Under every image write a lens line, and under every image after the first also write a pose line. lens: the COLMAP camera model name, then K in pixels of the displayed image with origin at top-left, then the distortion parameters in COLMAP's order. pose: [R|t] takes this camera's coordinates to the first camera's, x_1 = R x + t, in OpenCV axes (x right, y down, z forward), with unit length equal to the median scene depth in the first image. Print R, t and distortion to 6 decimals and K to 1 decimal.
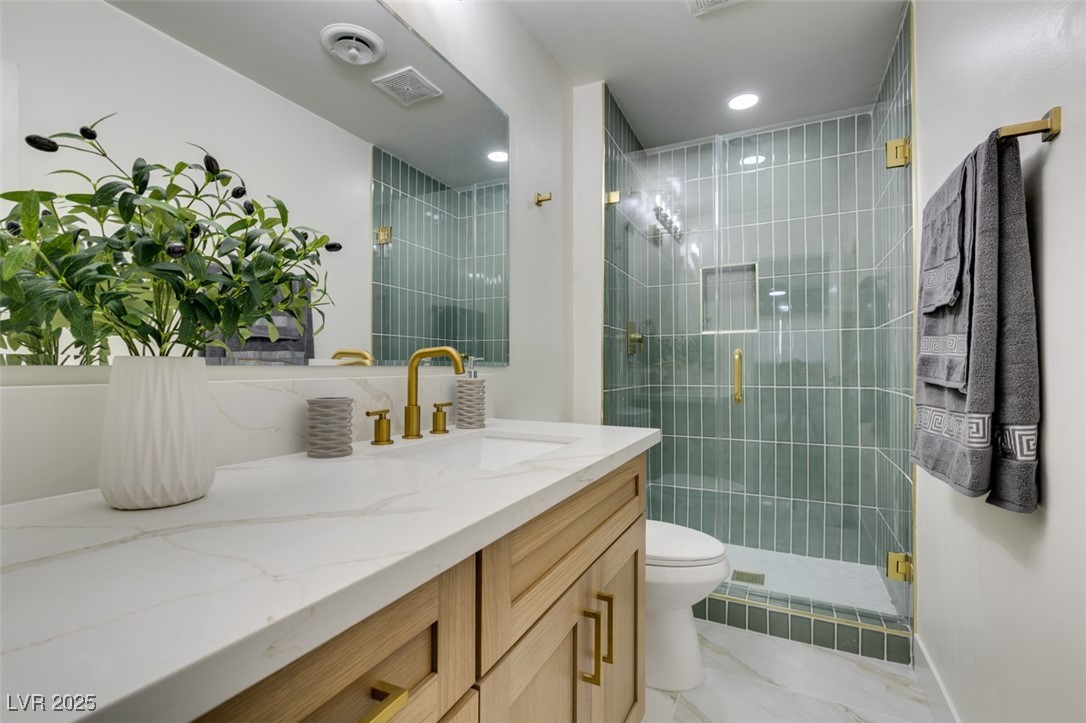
lens RADIAL K [[484.8, 0, 541.1], [0, 484.8, 366.0], [0, 0, 1]] dist [0.004572, -0.000662]
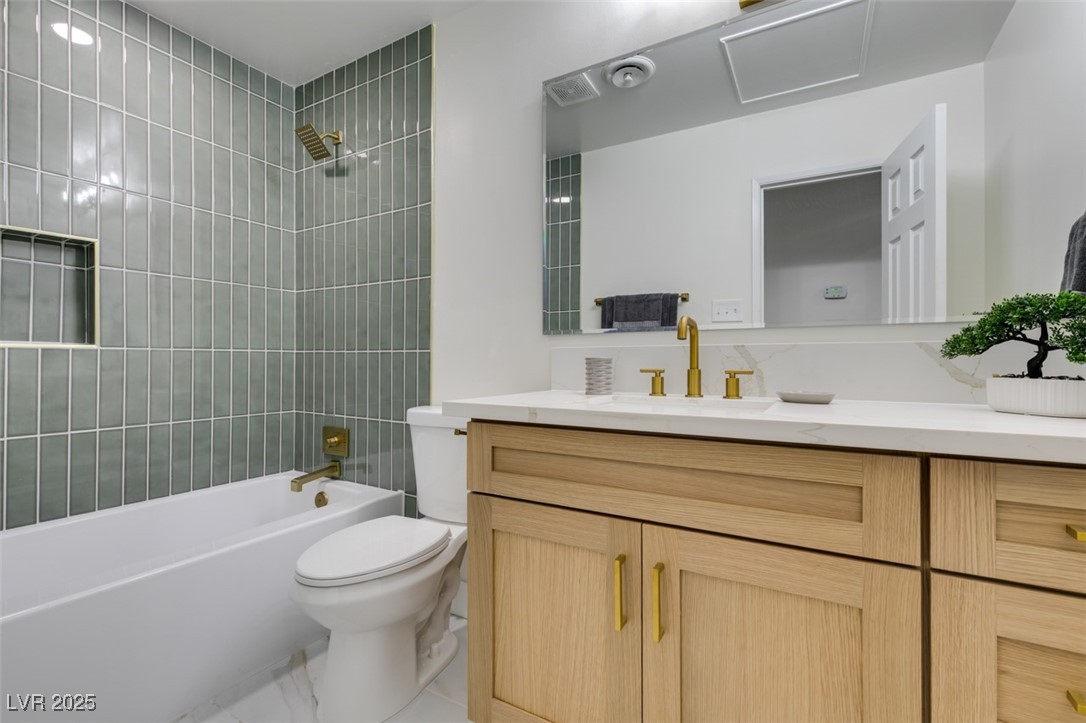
lens RADIAL K [[484.8, 0, 541.1], [0, 484.8, 366.0], [0, 0, 1]] dist [0.004572, -0.000662]
pose [[-0.046862, 0.007690, -0.998872, 0.934774], [-0.003991, 0.999961, 0.007886, 0.071770], [0.998893, 0.004356, -0.046829, 0.740840]]
